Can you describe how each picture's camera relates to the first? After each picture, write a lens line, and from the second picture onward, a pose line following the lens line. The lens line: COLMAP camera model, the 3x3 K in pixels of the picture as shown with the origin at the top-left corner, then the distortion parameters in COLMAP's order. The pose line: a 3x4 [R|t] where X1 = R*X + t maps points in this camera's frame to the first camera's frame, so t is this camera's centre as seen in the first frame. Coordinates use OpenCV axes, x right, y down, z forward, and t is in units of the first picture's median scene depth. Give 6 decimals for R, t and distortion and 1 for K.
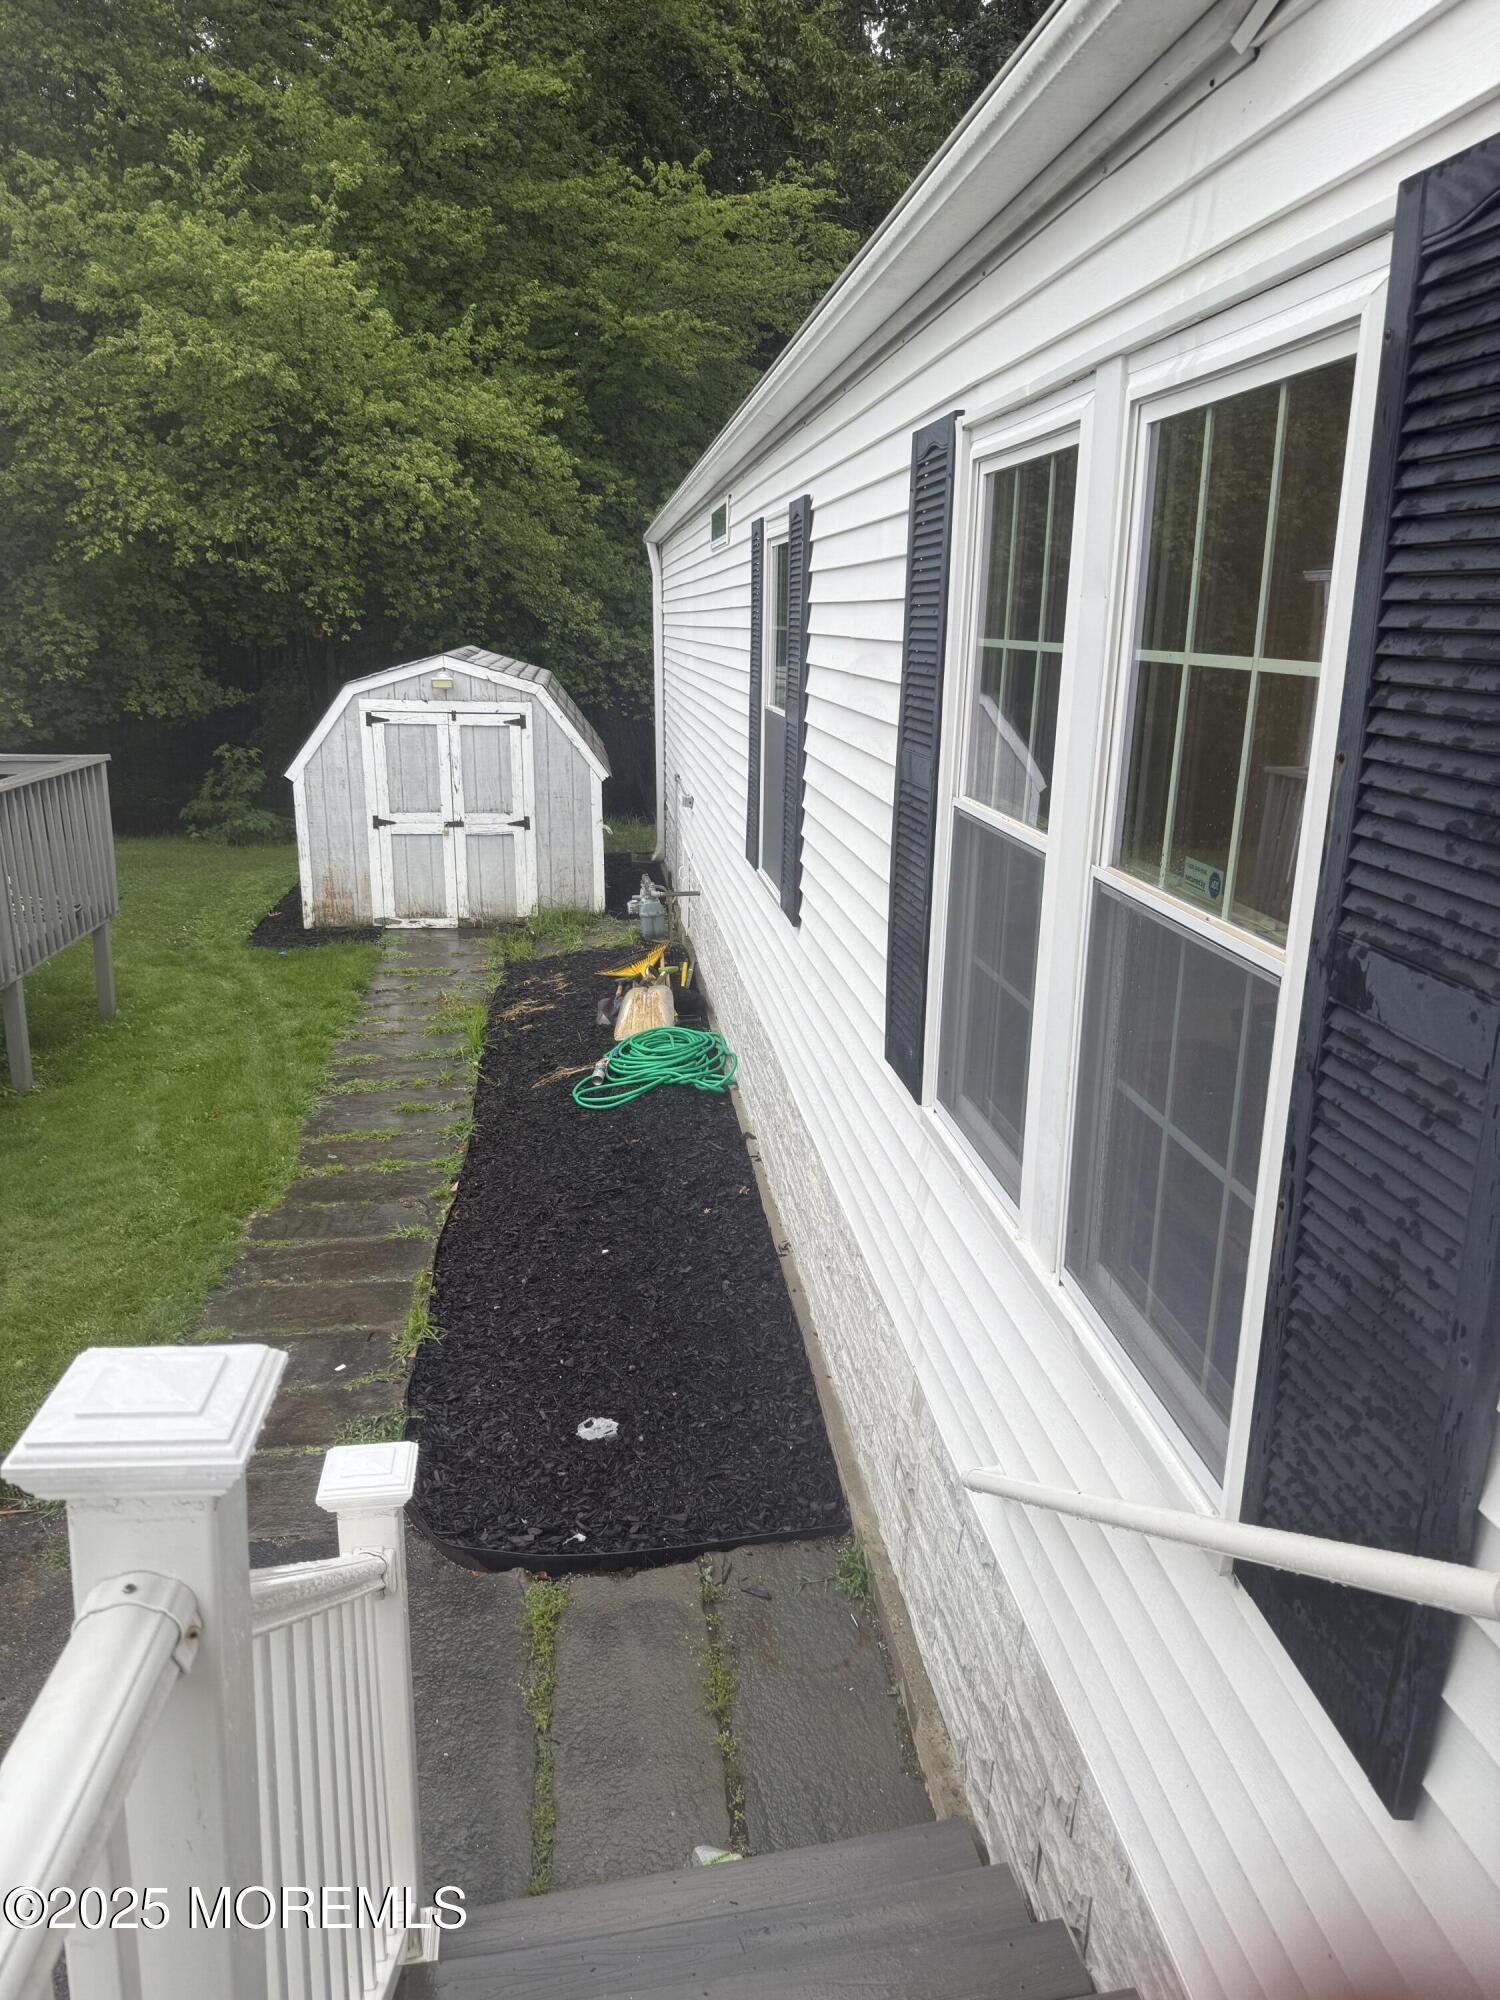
lens RADIAL K [[1422.4, 0, 748.5], [0, 1422.4, 997.7], [0, 0, 1]] dist [0.025397, -0.028527]
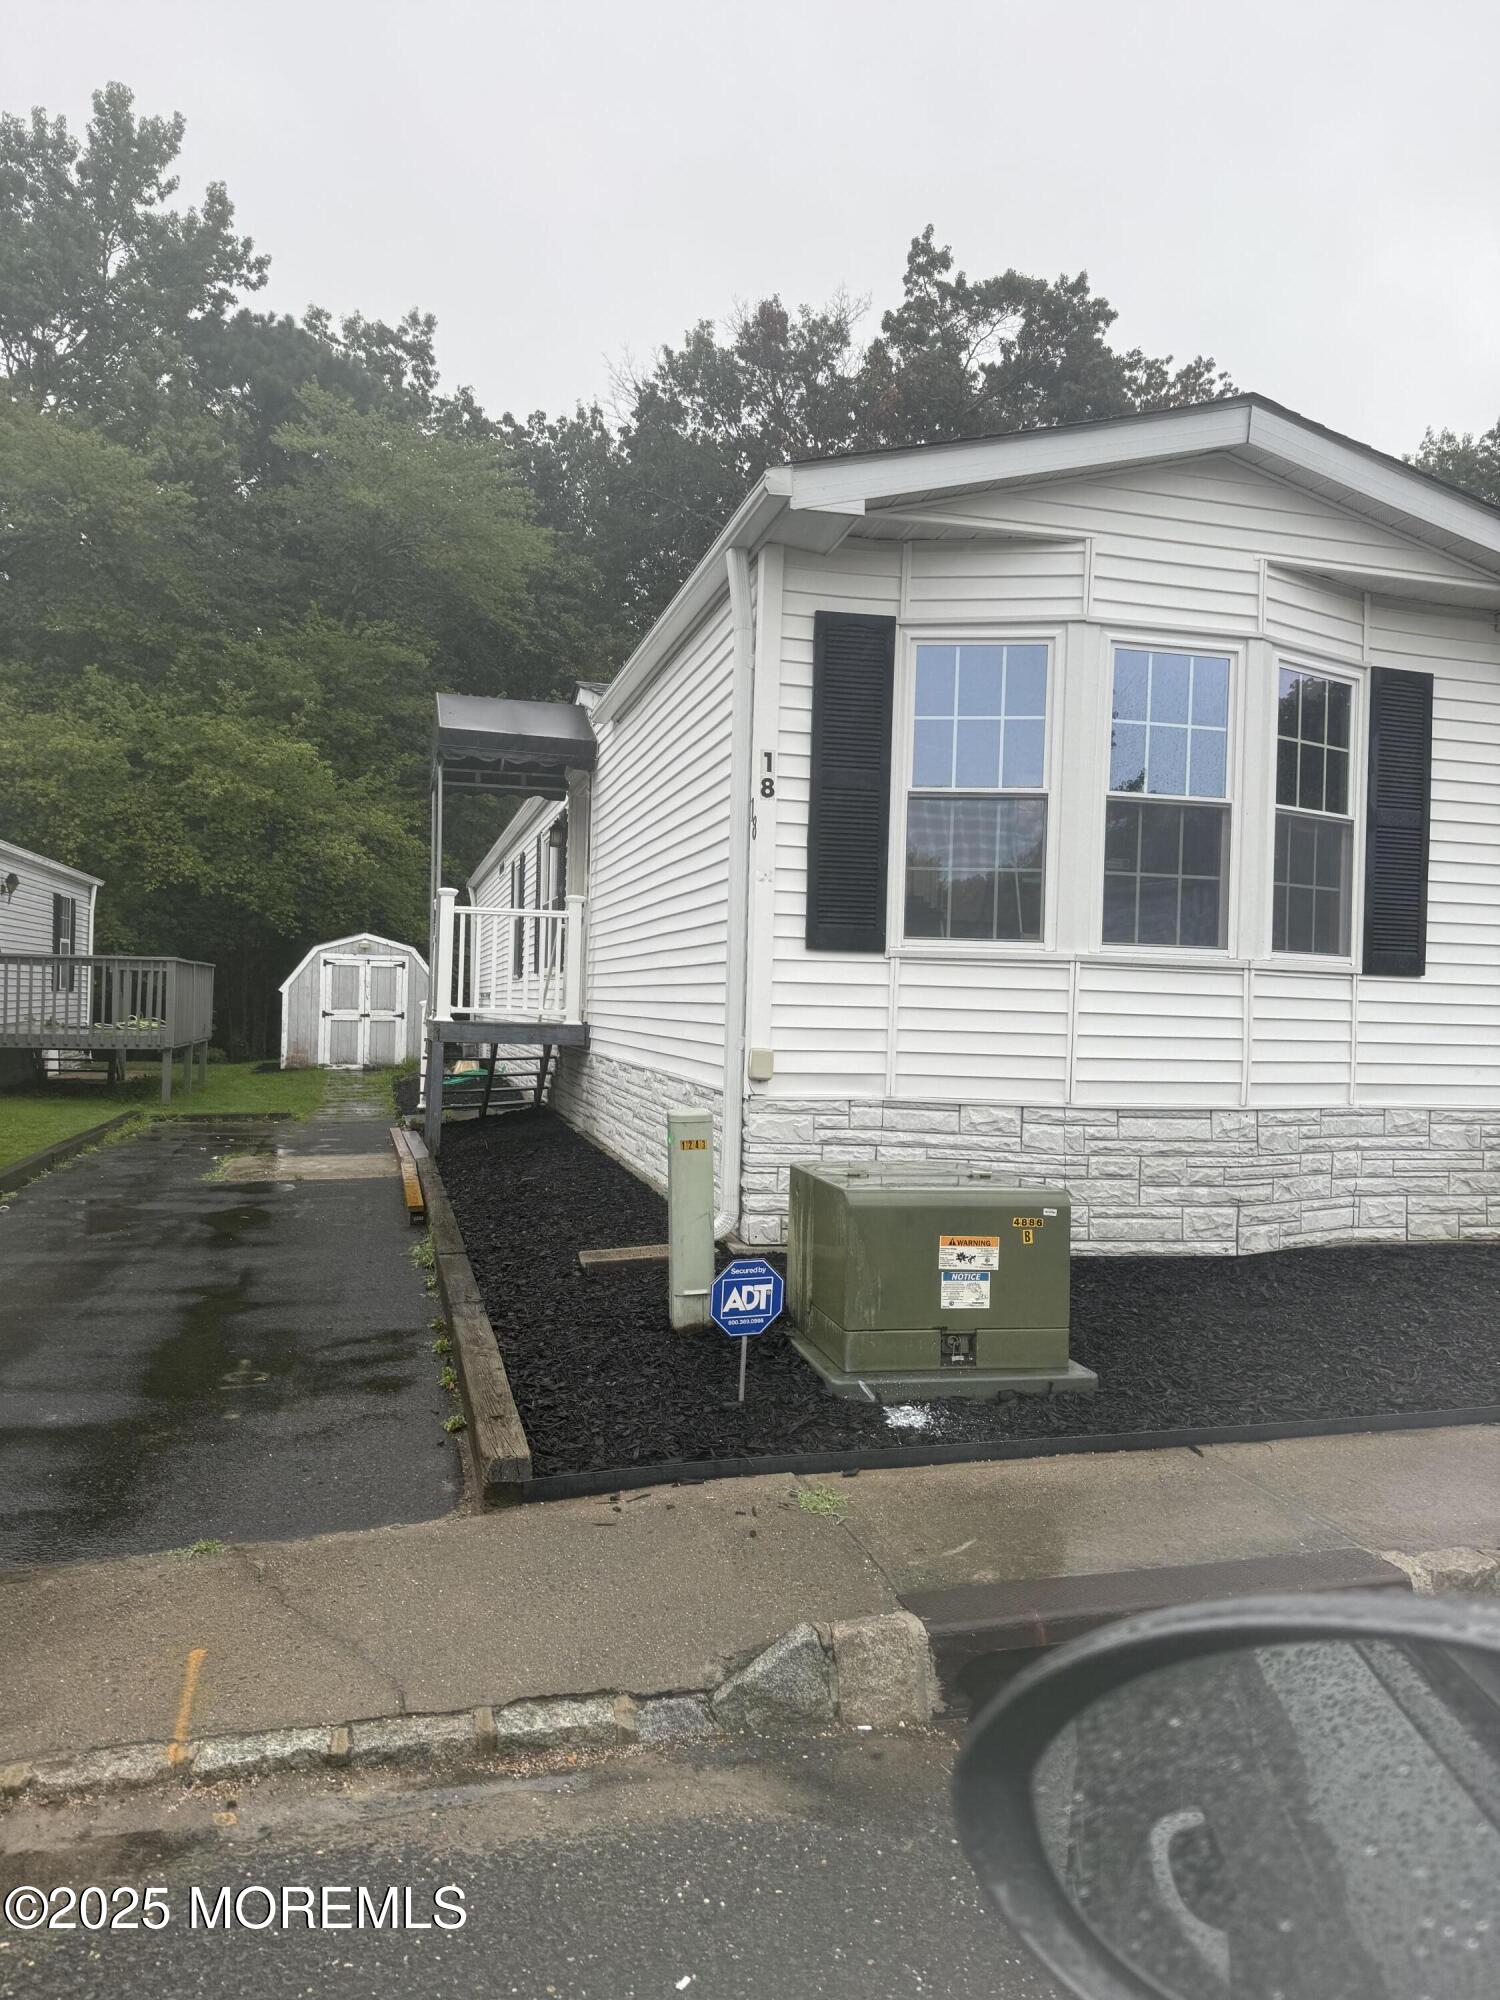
lens RADIAL K [[1422.4, 0, 749.4], [0, 1422.4, 1002.0], [0, 0, 1]] dist [0.025397, -0.028527]
pose [[0.990117, 0.013310, 0.139613, 0.044669], [0.023701, 0.965288, -0.260111, 0.380256], [-0.138228, 0.260849, 0.955432, -0.951404]]
